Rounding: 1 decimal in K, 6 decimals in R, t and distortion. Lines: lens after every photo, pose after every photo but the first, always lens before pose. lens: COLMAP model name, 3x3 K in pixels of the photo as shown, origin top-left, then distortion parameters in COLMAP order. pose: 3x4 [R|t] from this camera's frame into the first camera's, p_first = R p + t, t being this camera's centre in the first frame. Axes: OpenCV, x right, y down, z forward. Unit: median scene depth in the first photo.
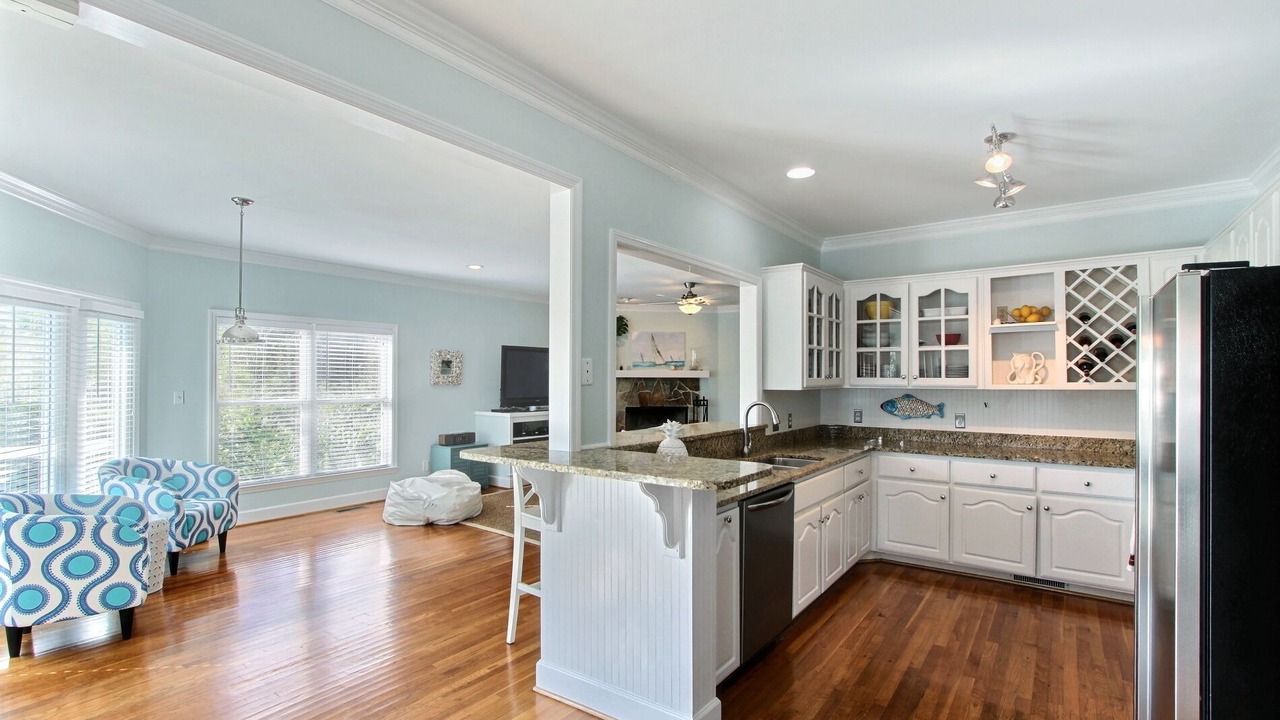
lens RADIAL K [[583.9, 0, 640.8], [0, 583.9, 365.2], [0, 0, 1]] dist [-0.002326, 0.000528]
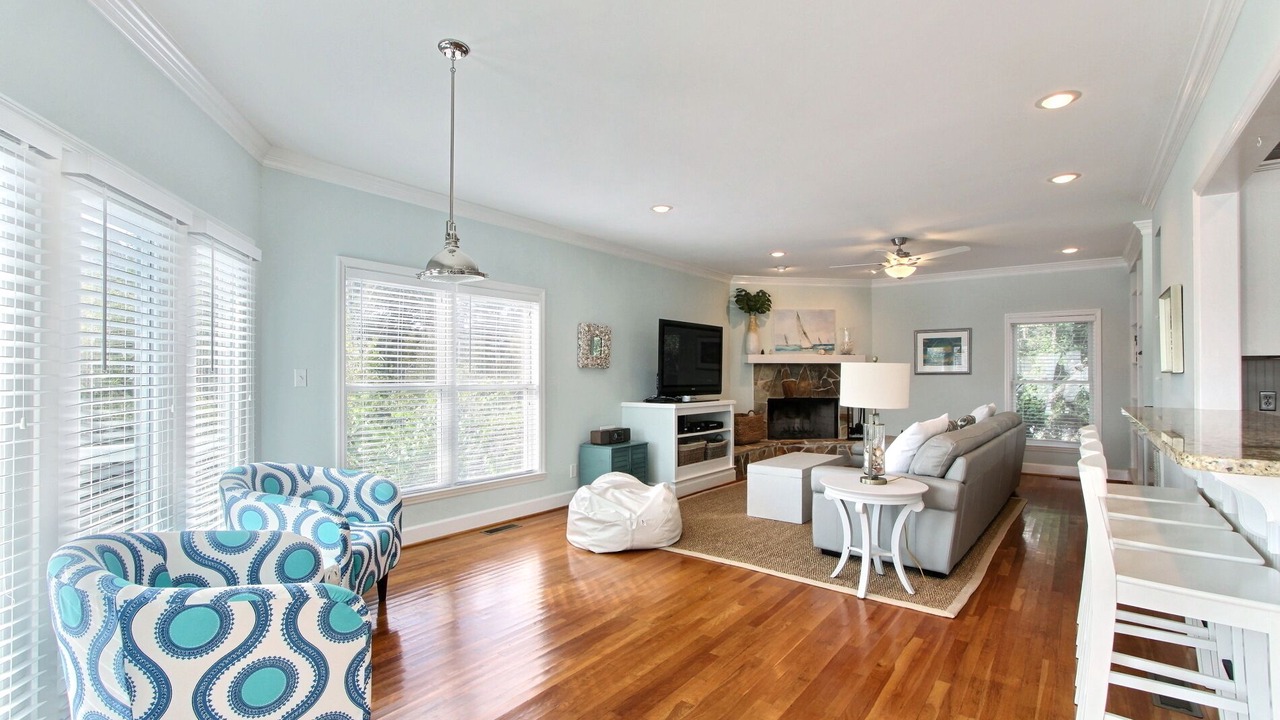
lens RADIAL K [[583.9, 0, 640.0], [0, 583.9, 366.9], [0, 0, 1]] dist [-0.002326, 0.000528]
pose [[0.999799, -0.002079, -0.019927, -0.404372], [0.002180, 0.999985, 0.005058, 0.044706], [0.019916, -0.005101, 0.999789, 0.328579]]
